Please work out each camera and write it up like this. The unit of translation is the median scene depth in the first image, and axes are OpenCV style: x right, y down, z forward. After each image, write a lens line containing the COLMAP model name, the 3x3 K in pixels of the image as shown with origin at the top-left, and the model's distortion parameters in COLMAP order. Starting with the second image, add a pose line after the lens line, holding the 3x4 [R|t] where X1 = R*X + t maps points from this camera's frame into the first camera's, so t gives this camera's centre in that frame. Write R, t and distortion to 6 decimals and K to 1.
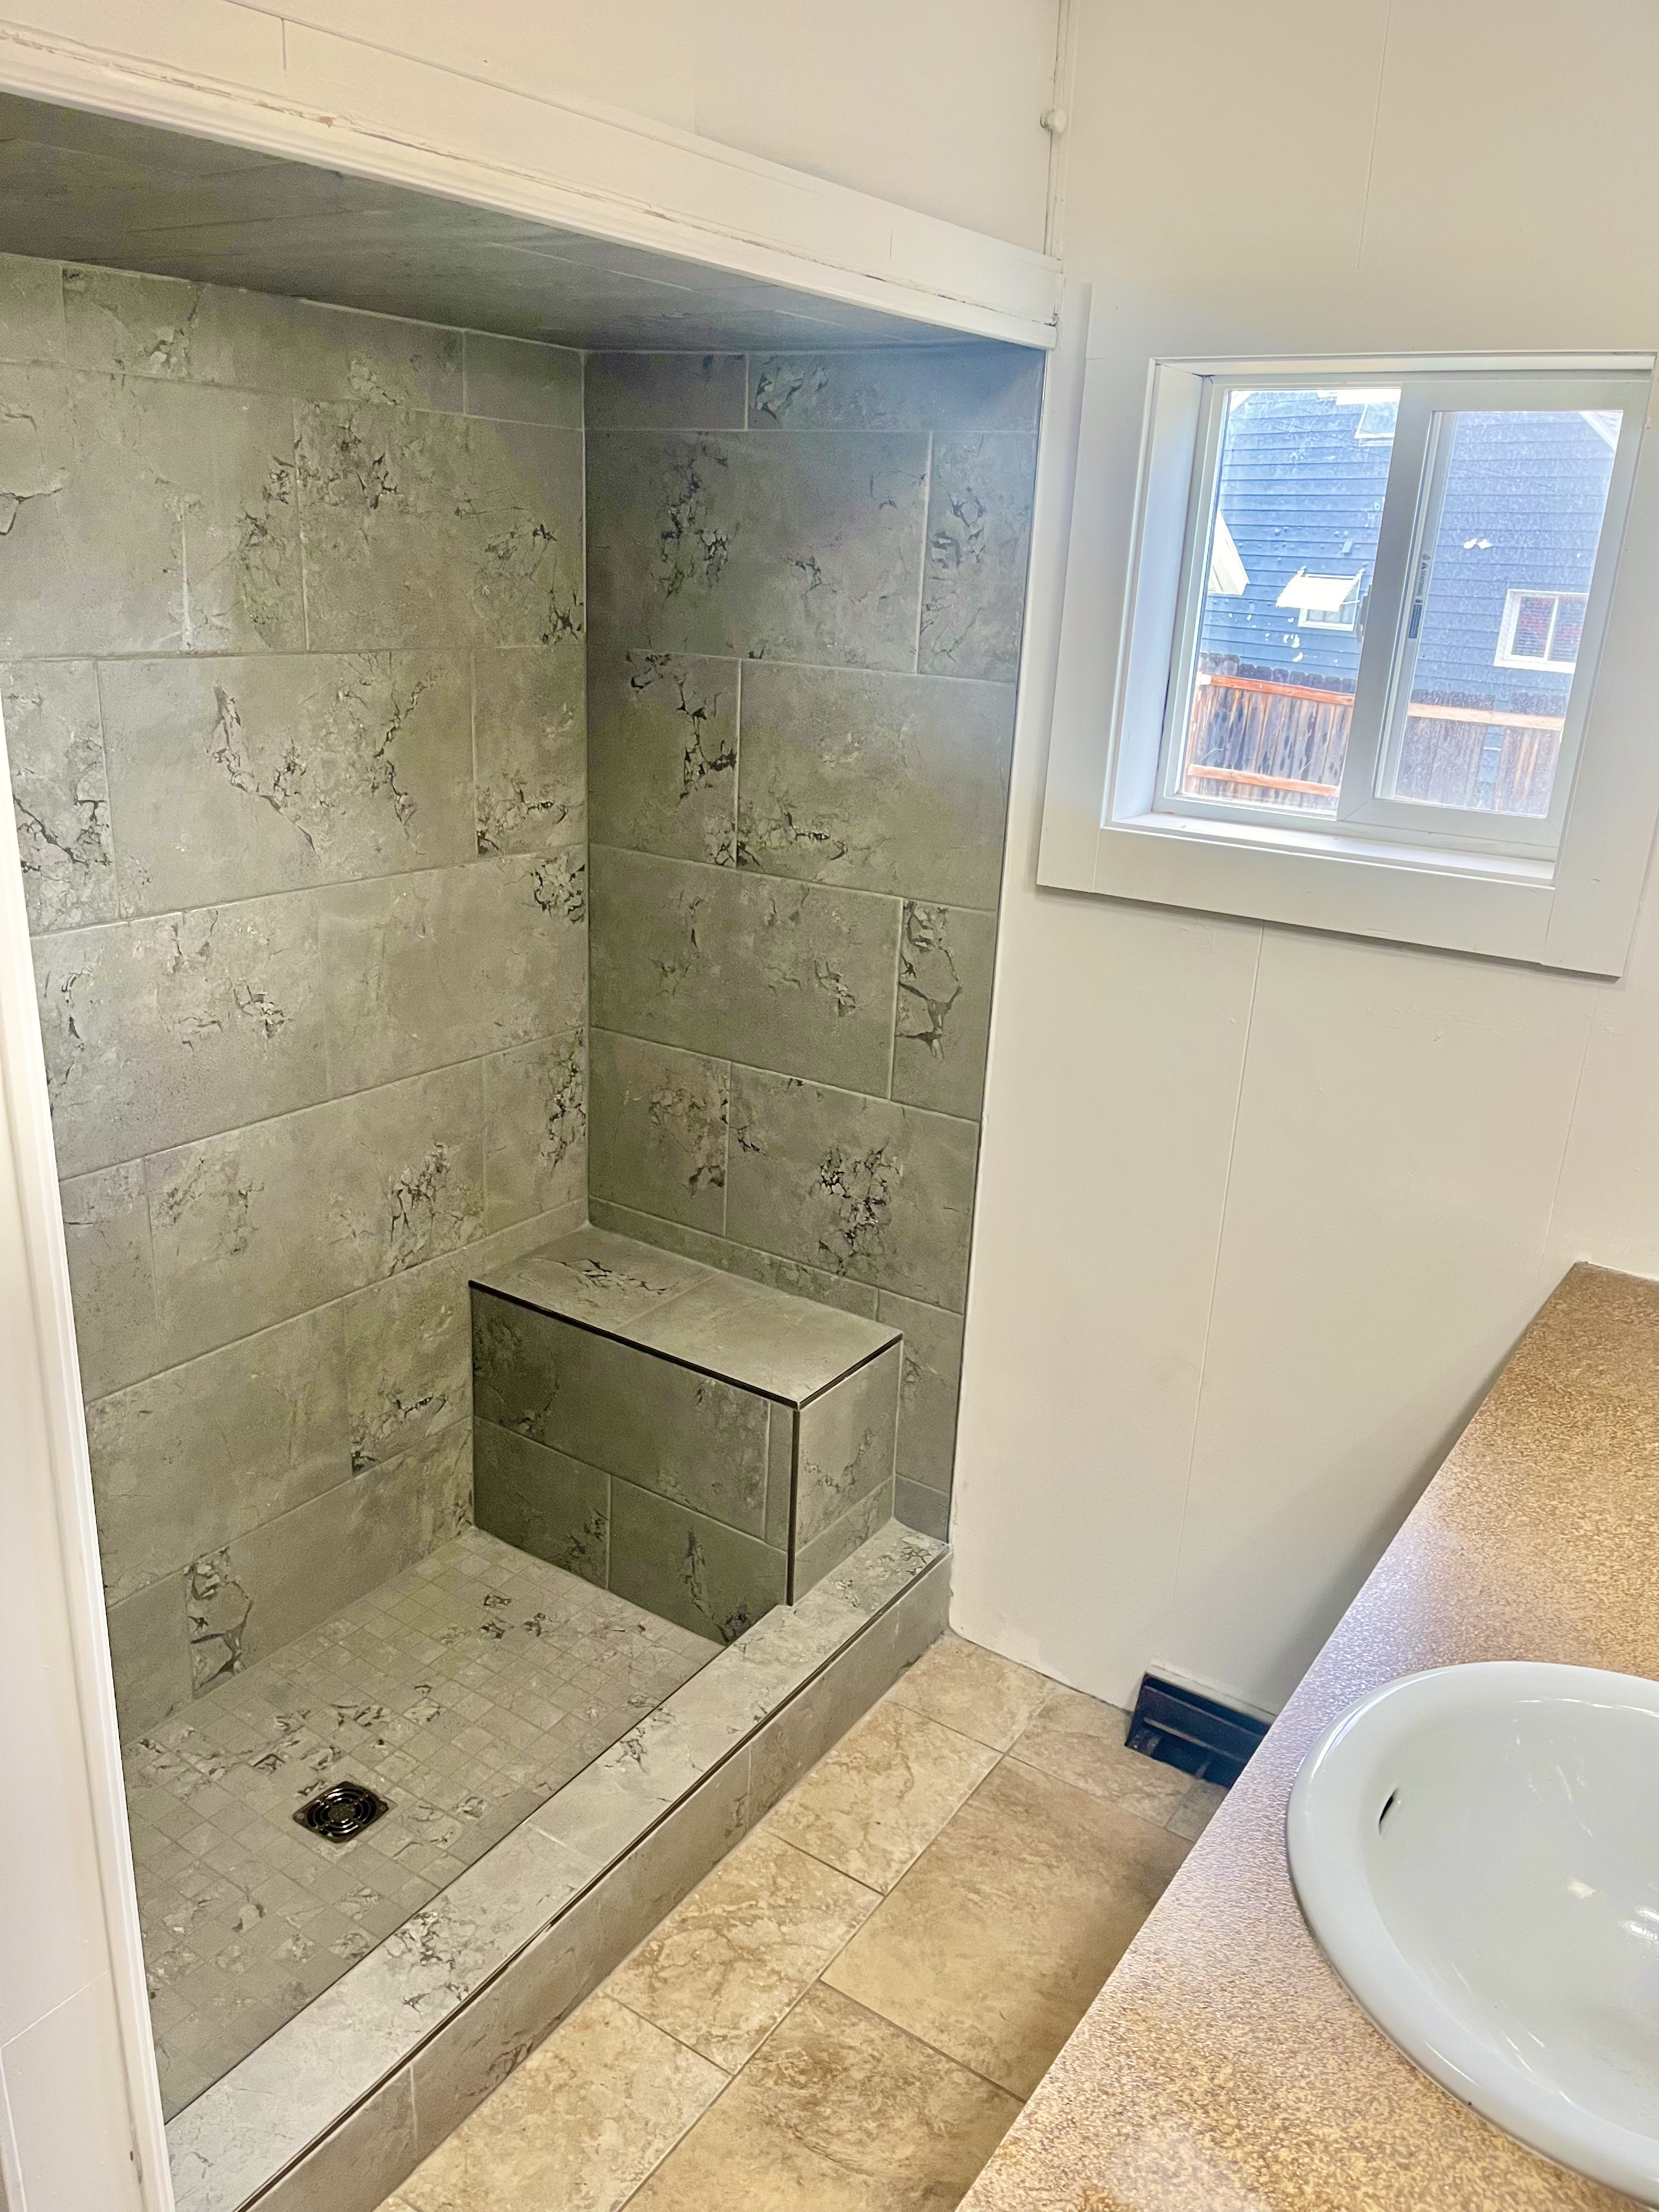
lens RADIAL K [[1696.1, 0, 811.4], [0, 1696.1, 1111.6], [0, 0, 1]] dist [0.061888, -0.072162]
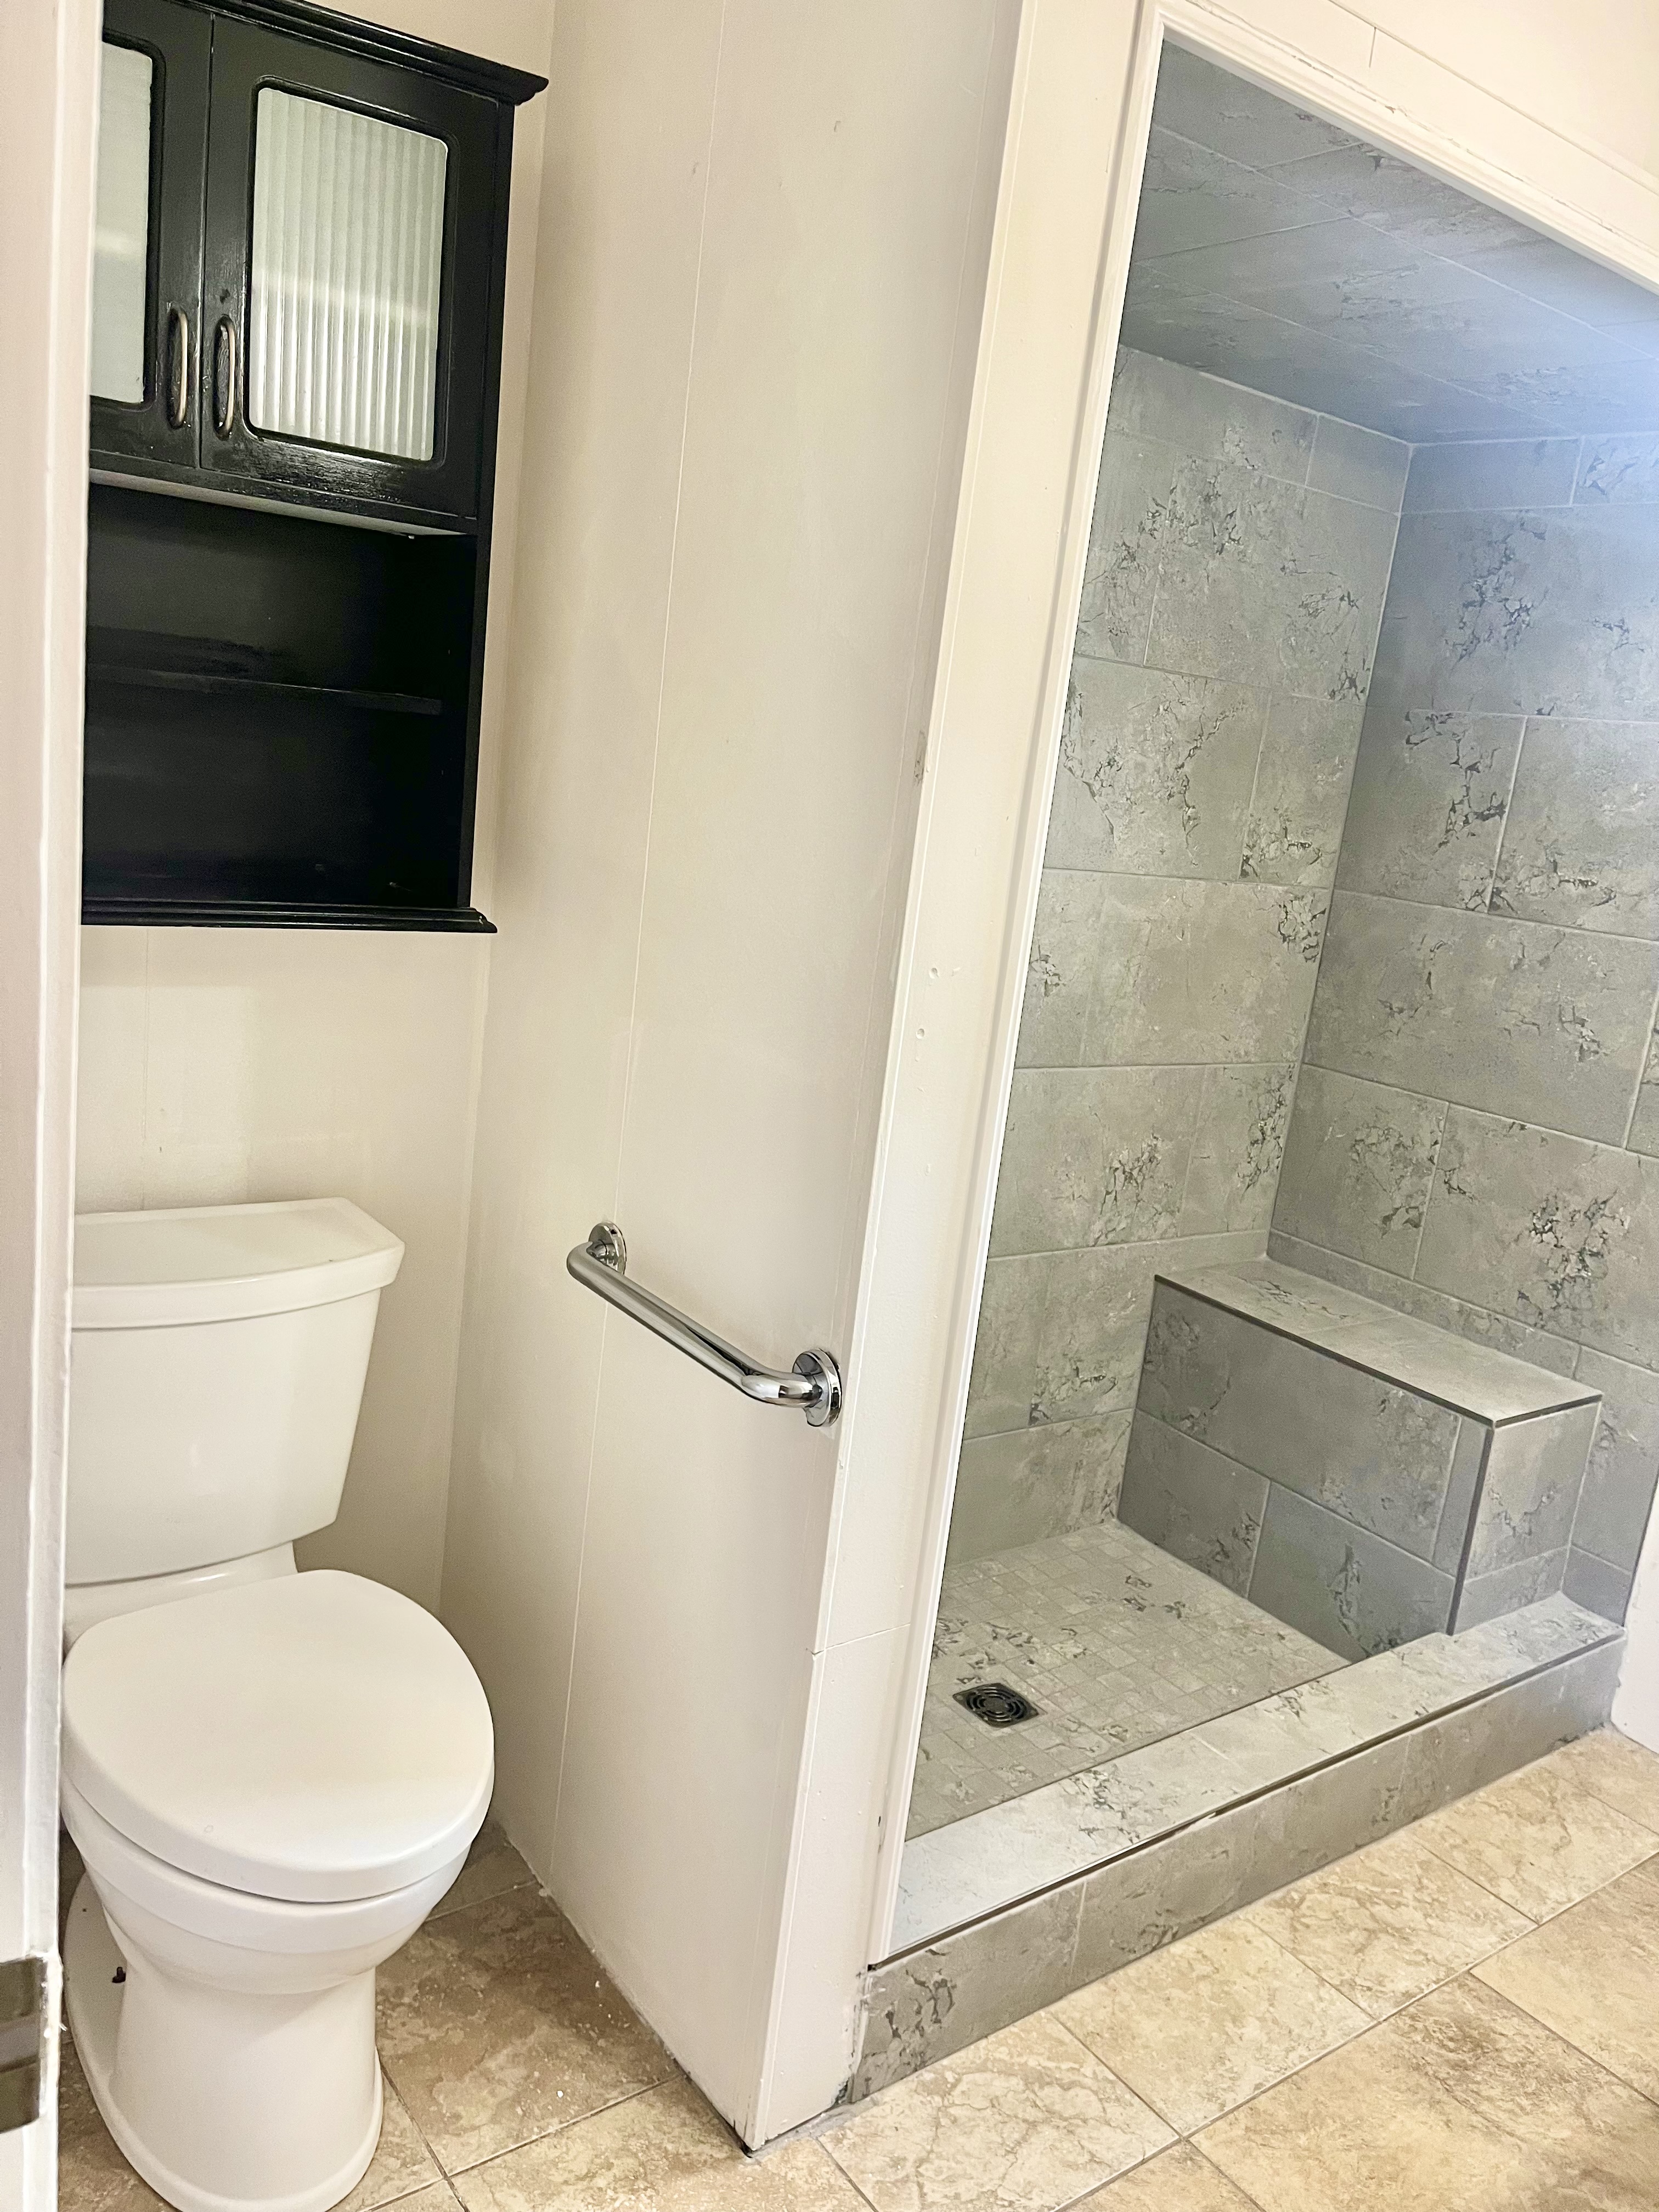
lens RADIAL K [[1696.1, 0, 838.3], [0, 1696.1, 1094.6], [0, 0, 1]] dist [0.061888, -0.072162]
pose [[0.940903, 0.137182, -0.309651, -0.082688], [-0.180195, 0.976915, -0.114744, 0.164095], [0.286762, 0.163761, 0.943902, -0.089153]]
